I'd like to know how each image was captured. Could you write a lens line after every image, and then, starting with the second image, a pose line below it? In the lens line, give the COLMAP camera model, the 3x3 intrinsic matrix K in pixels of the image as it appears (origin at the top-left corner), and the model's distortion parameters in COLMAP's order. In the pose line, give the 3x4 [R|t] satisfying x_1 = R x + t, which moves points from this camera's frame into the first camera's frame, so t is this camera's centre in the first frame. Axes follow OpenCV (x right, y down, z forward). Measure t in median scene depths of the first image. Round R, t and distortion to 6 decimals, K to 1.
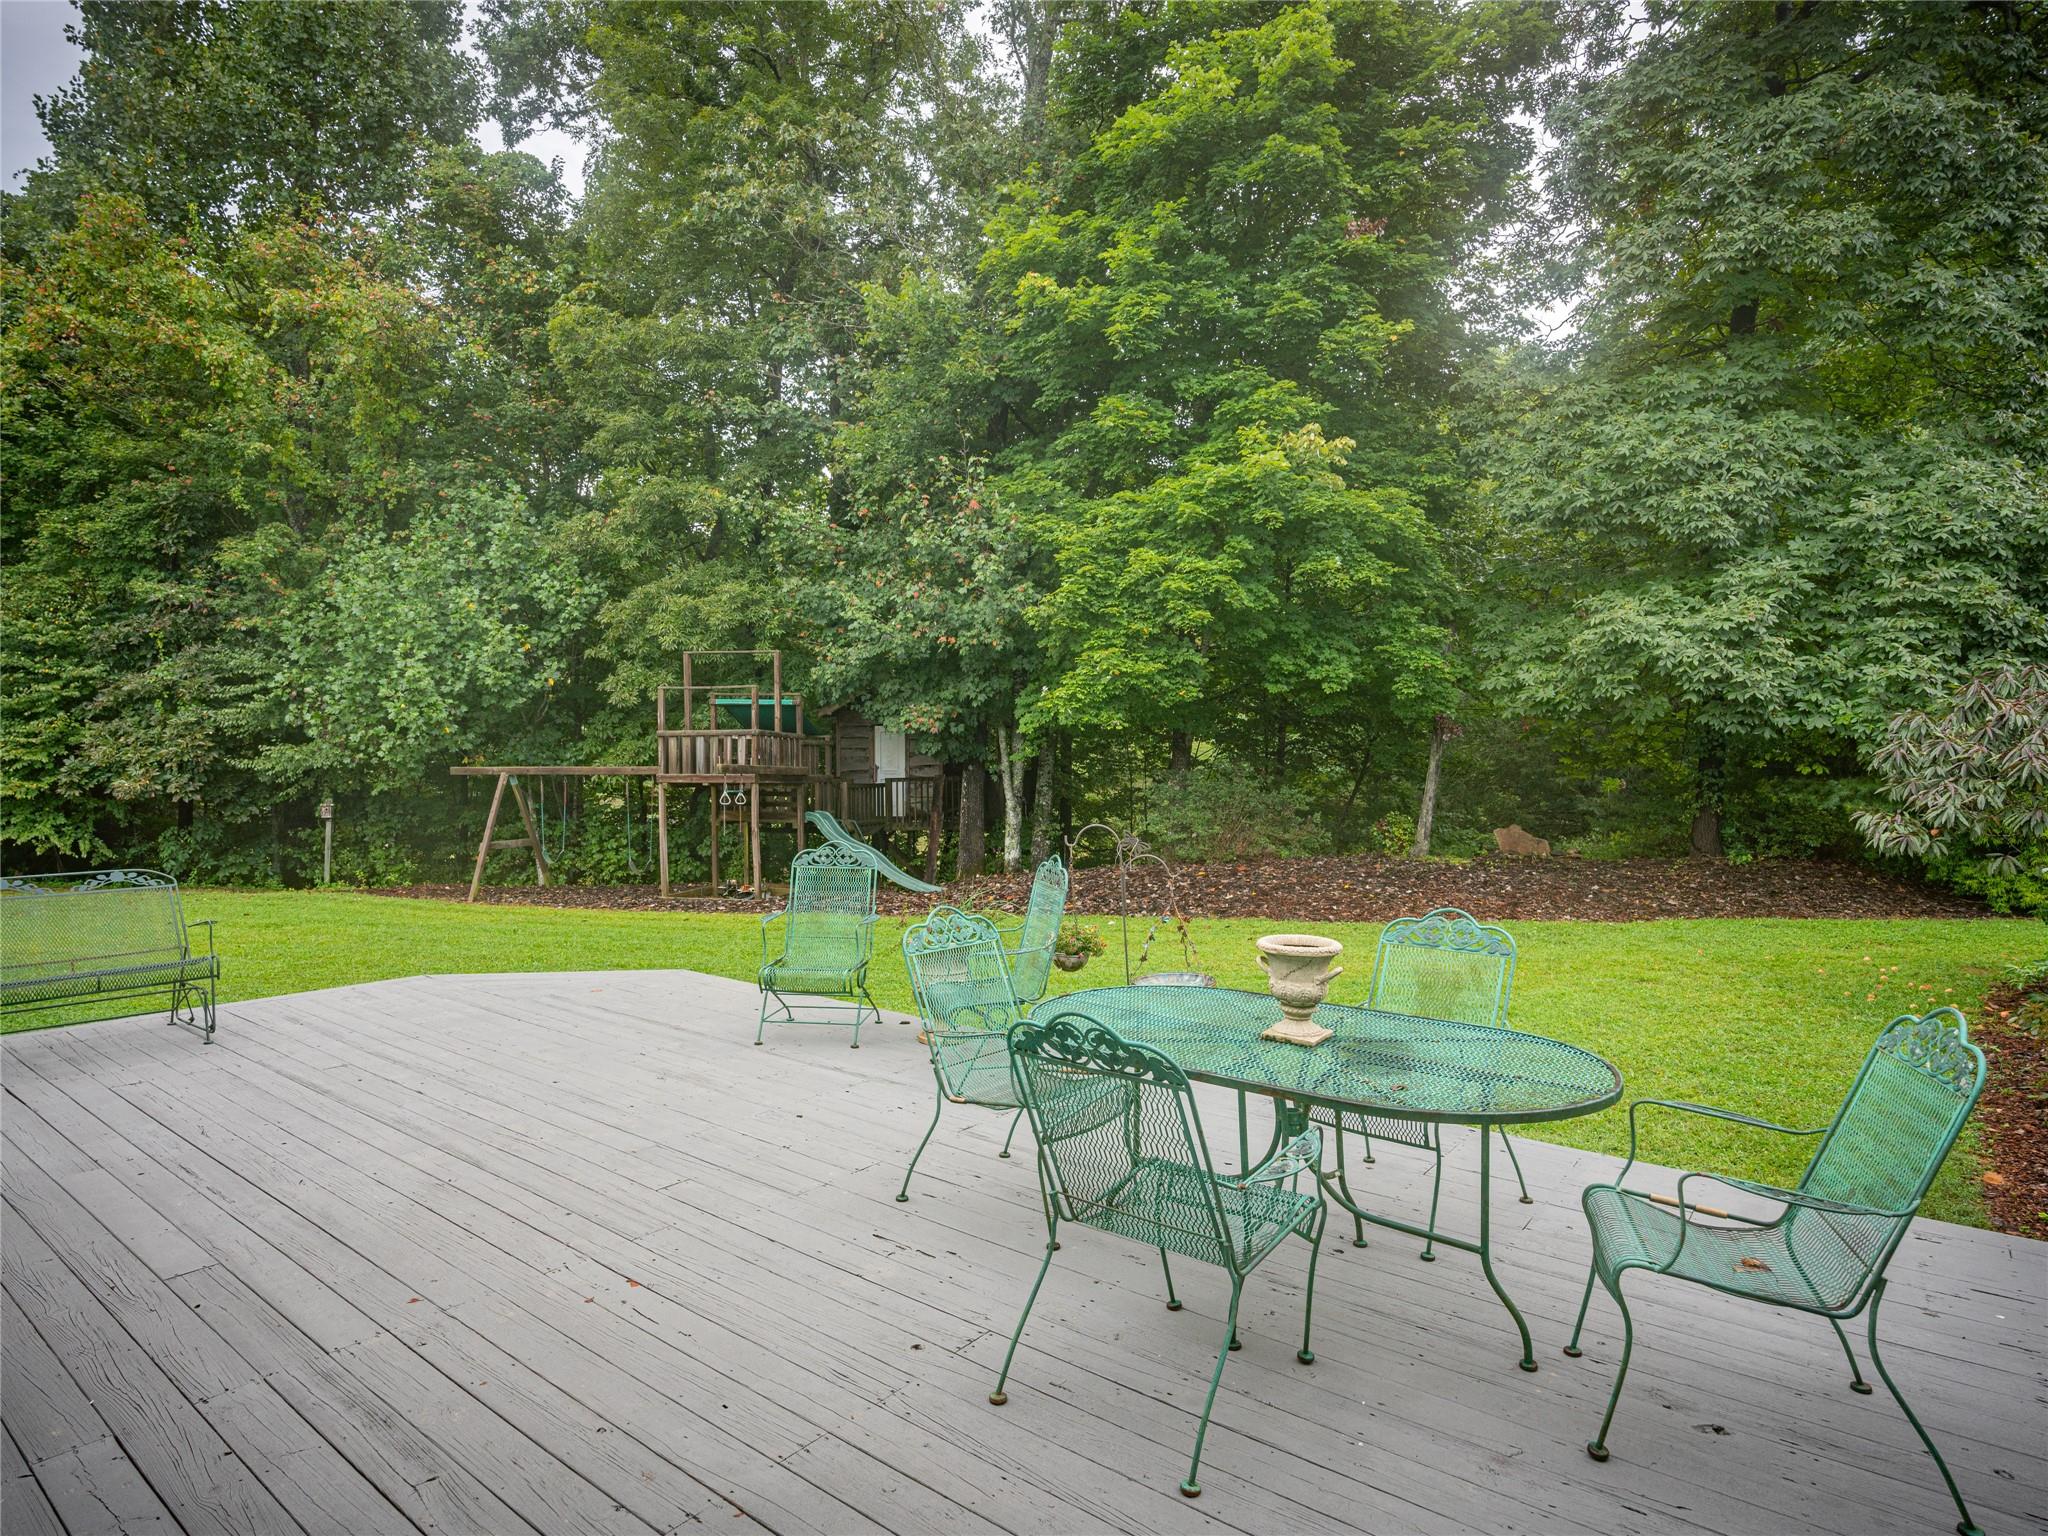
lens RADIAL K [[804.4, 0, 1024.0], [0, 804.4, 768.0], [0, 0, 1]] dist [-0.000012, -0.000012]
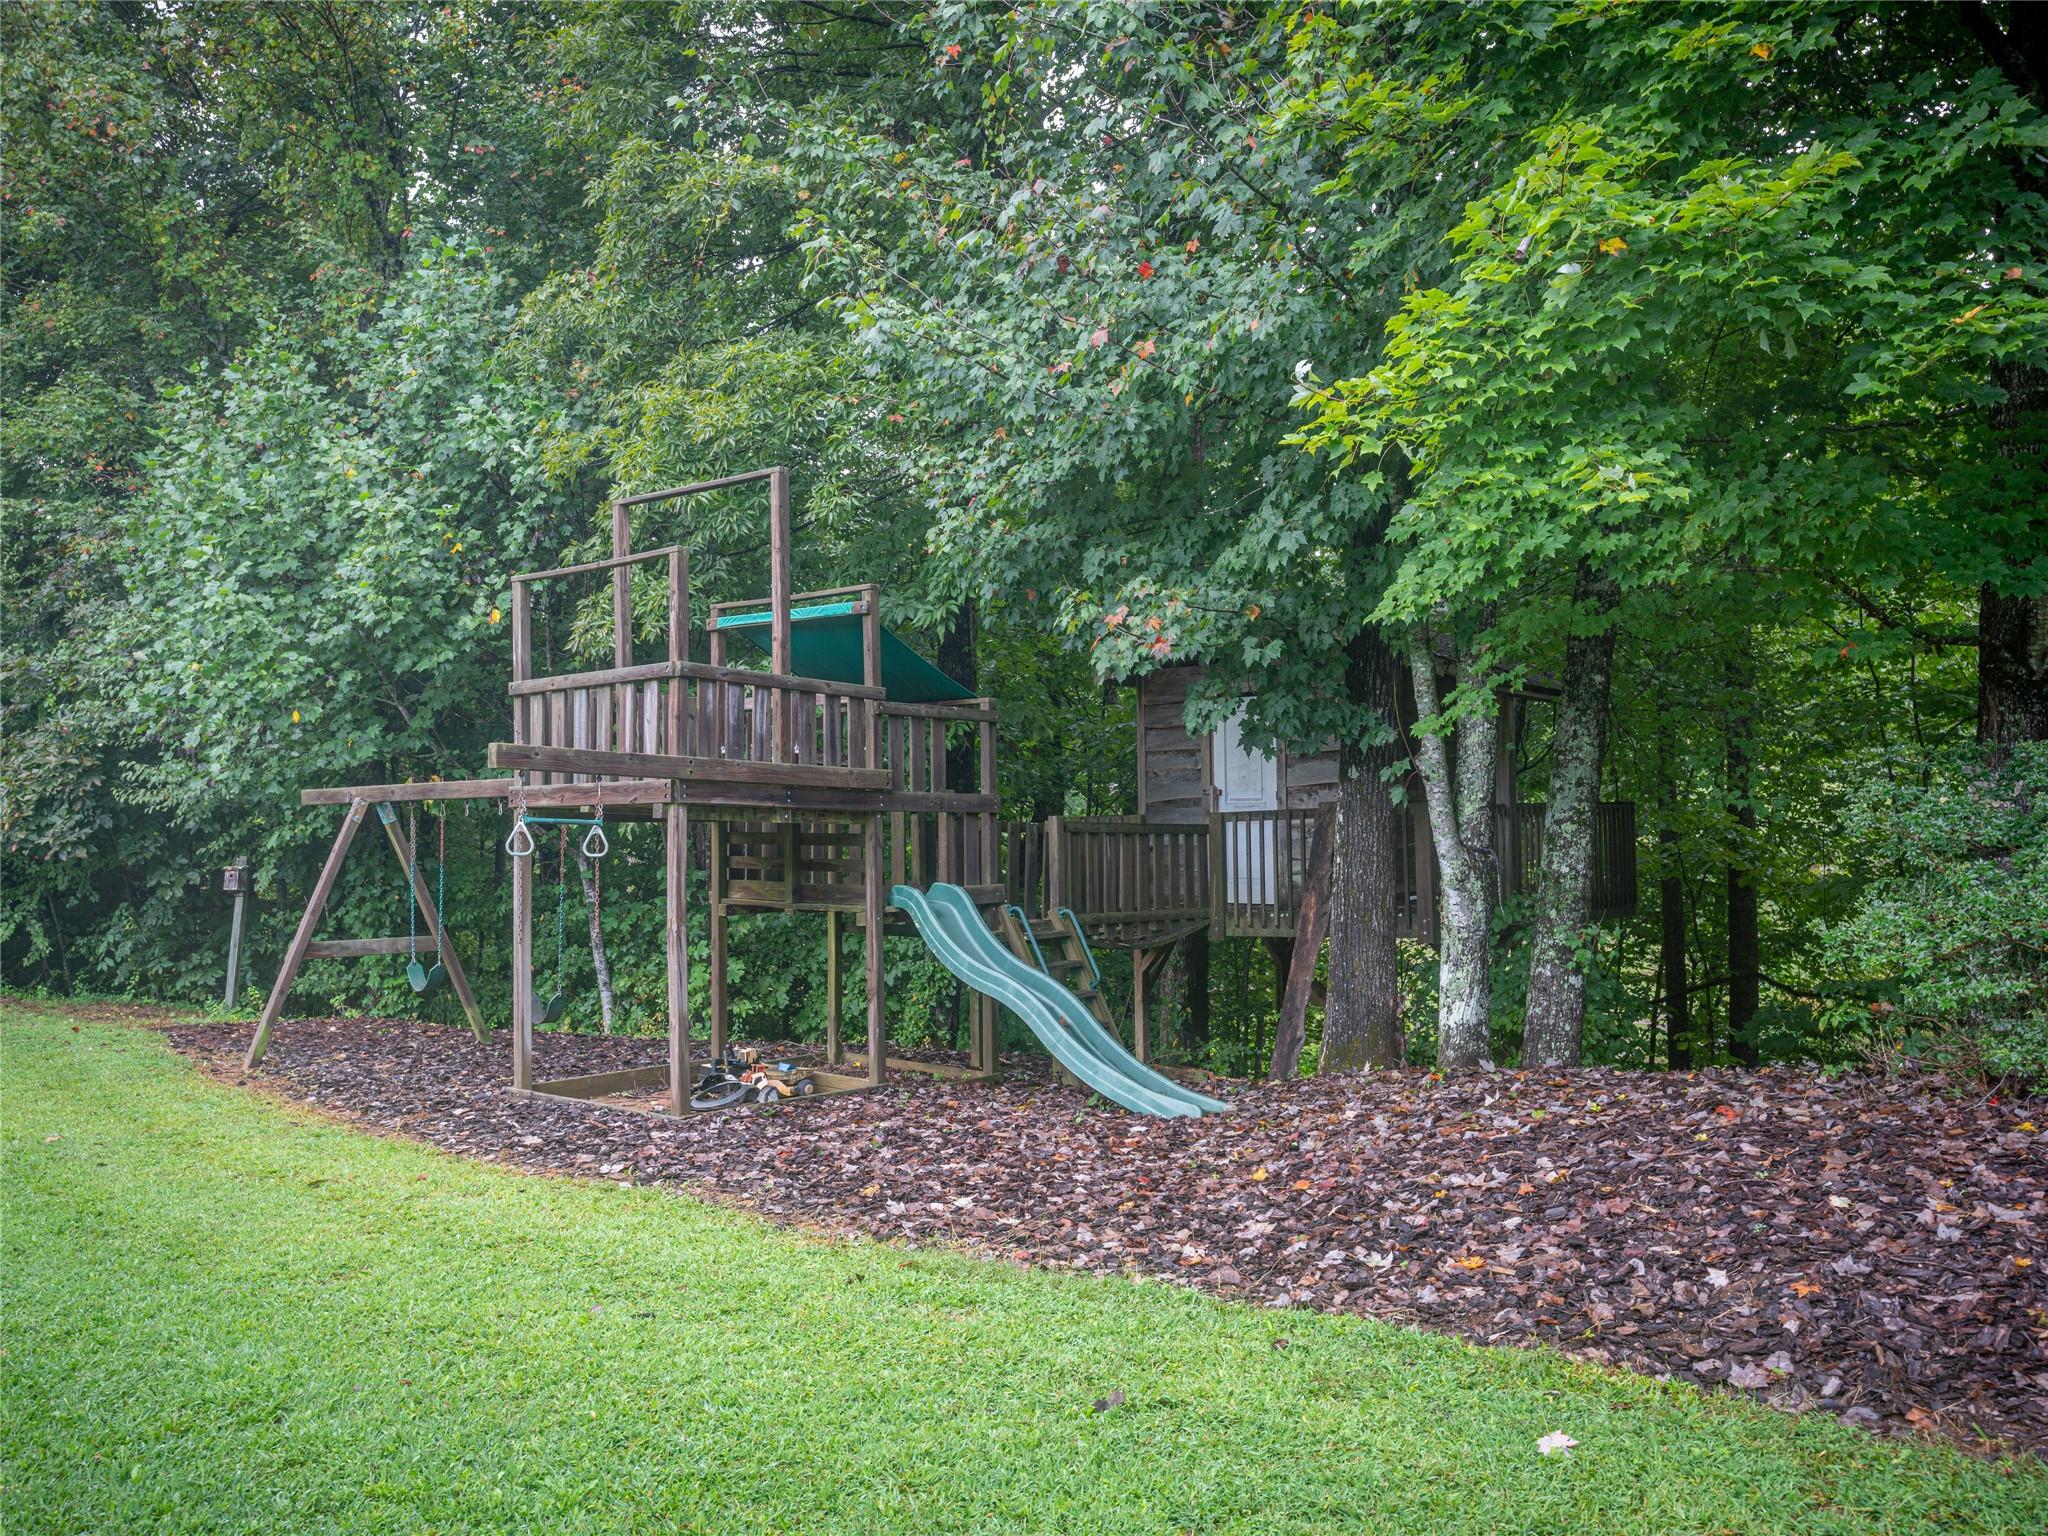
lens RADIAL K [[1486.9, 0, 1024.0], [0, 1486.9, 768.0], [0, 0, 1]] dist [-0.003304, -0.002044]
pose [[0.915872, -0.021744, -0.400880, 0.078355], [0.008851, 0.999383, -0.033985, 0.022142], [0.401372, 0.027577, 0.915500, 0.345723]]
